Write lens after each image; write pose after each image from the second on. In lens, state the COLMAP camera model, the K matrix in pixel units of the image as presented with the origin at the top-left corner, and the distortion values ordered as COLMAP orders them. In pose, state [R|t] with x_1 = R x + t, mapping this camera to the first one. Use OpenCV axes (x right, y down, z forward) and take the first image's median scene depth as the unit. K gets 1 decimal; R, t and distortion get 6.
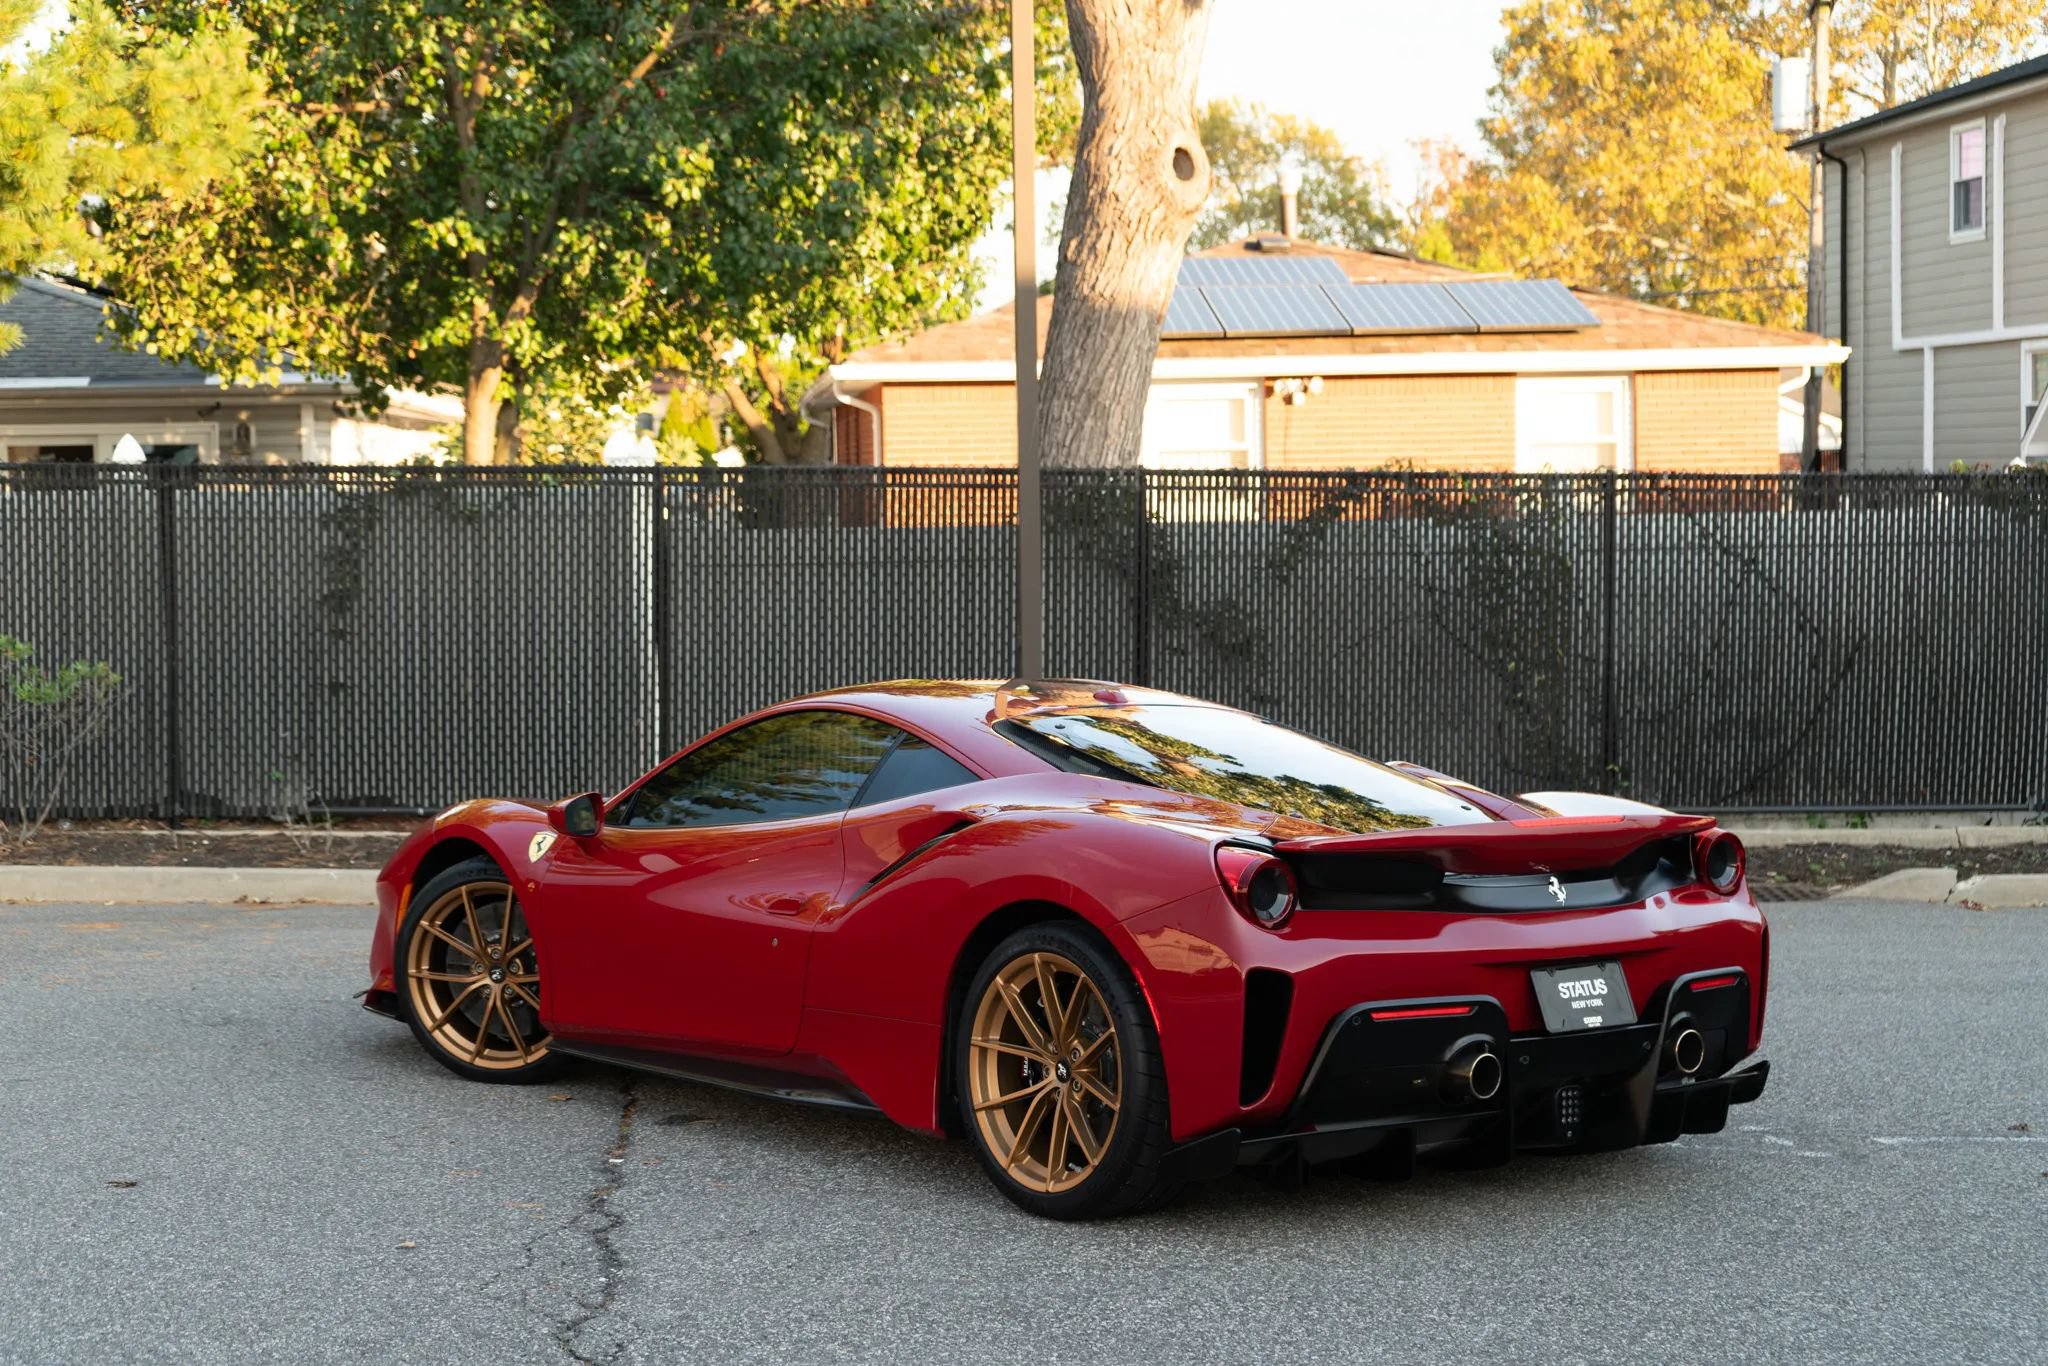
lens RADIAL K [[3254.2, 0, 1024.0], [0, 3254.2, 683.0], [0, 0, 1]] dist [0.018902, 0.148551]
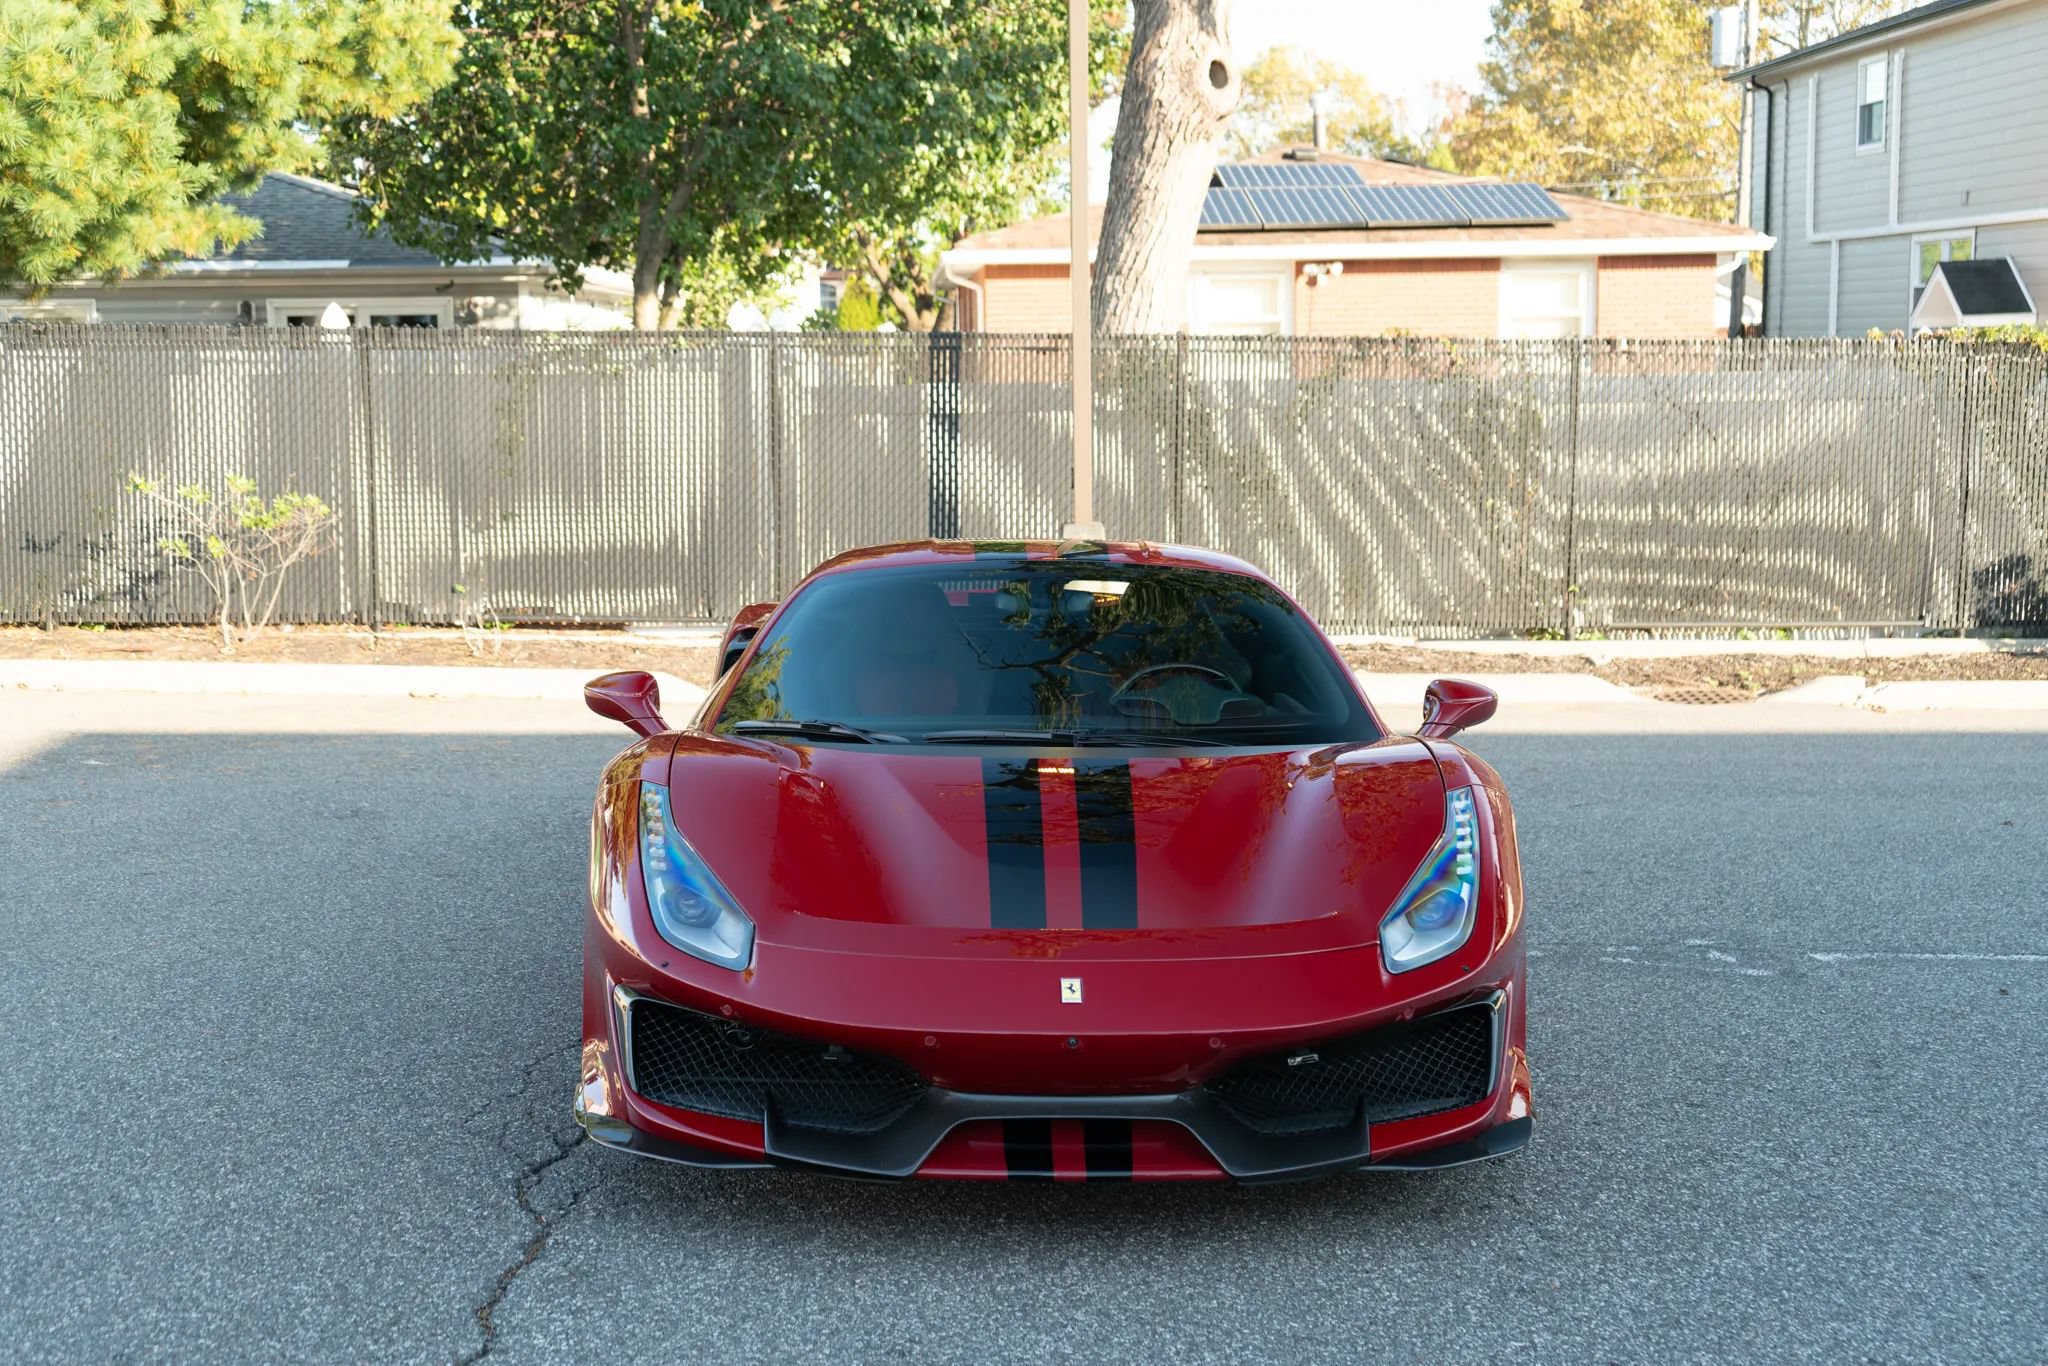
lens RADIAL K [[2471.9, 0, 1024.0], [0, 2471.9, 683.0], [0, 0, 1]] dist [0.016970, 0.032262]
pose [[0.999225, 0.007856, -0.038559, 0.014909], [-0.005037, 0.997343, 0.072675, -0.004219], [0.039028, -0.072424, 0.996610, 0.086301]]
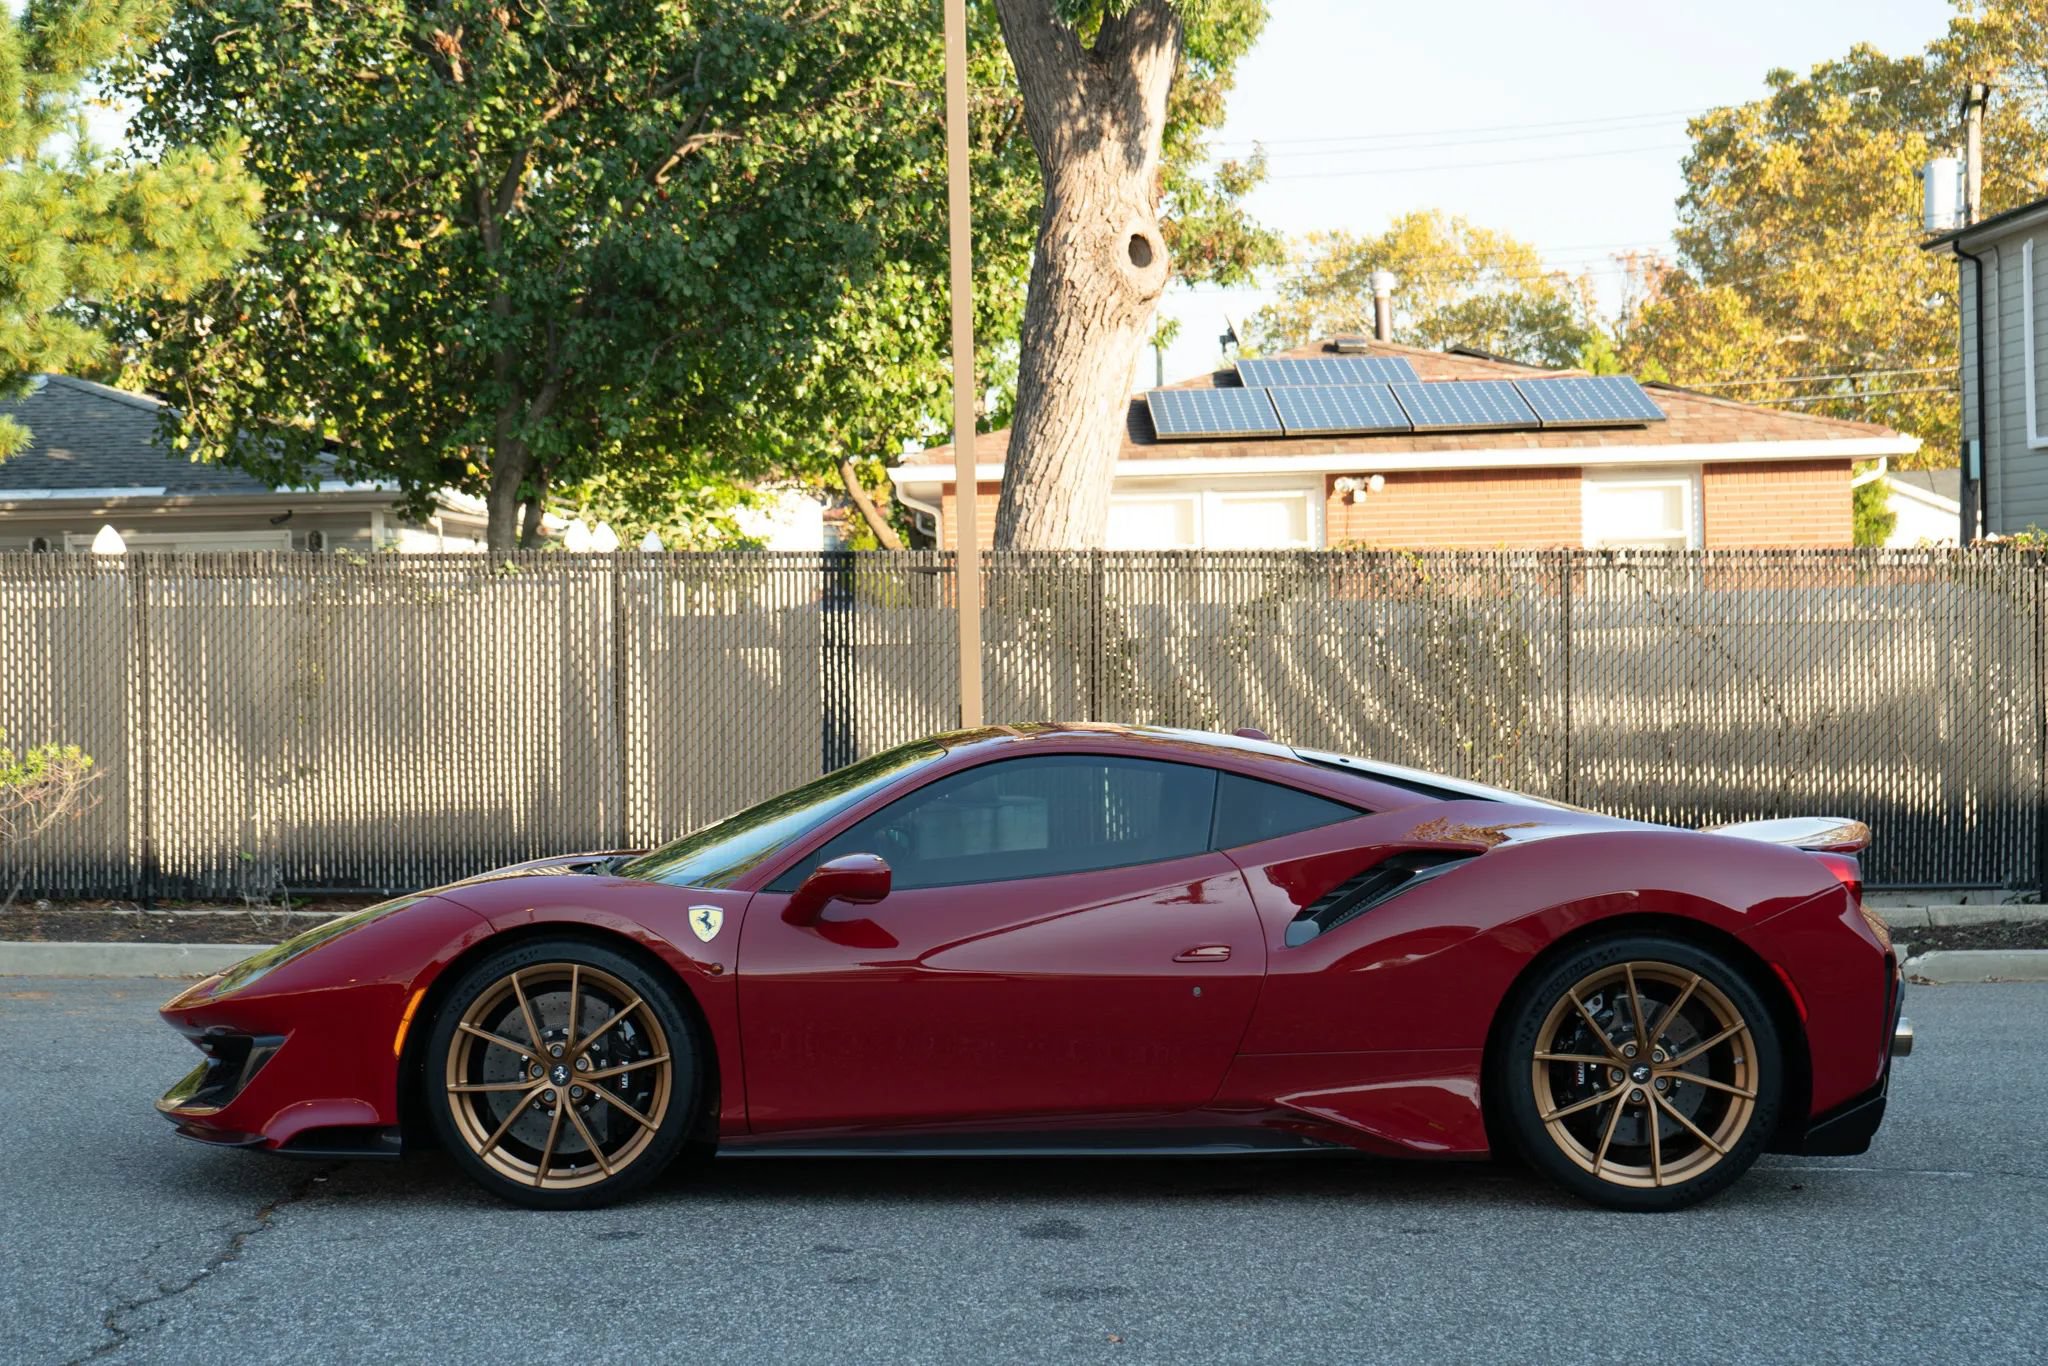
lens RADIAL K [[3283.4, 0, 1010.9], [0, 3283.4, 690.0], [0, 0, 1]] dist [0.039169, 0.049522]
pose [[0.997689, -0.006706, -0.067614, 0.076318], [0.004237, 0.999321, -0.036592, 0.014029], [0.067814, 0.036221, 0.997040, -0.015490]]
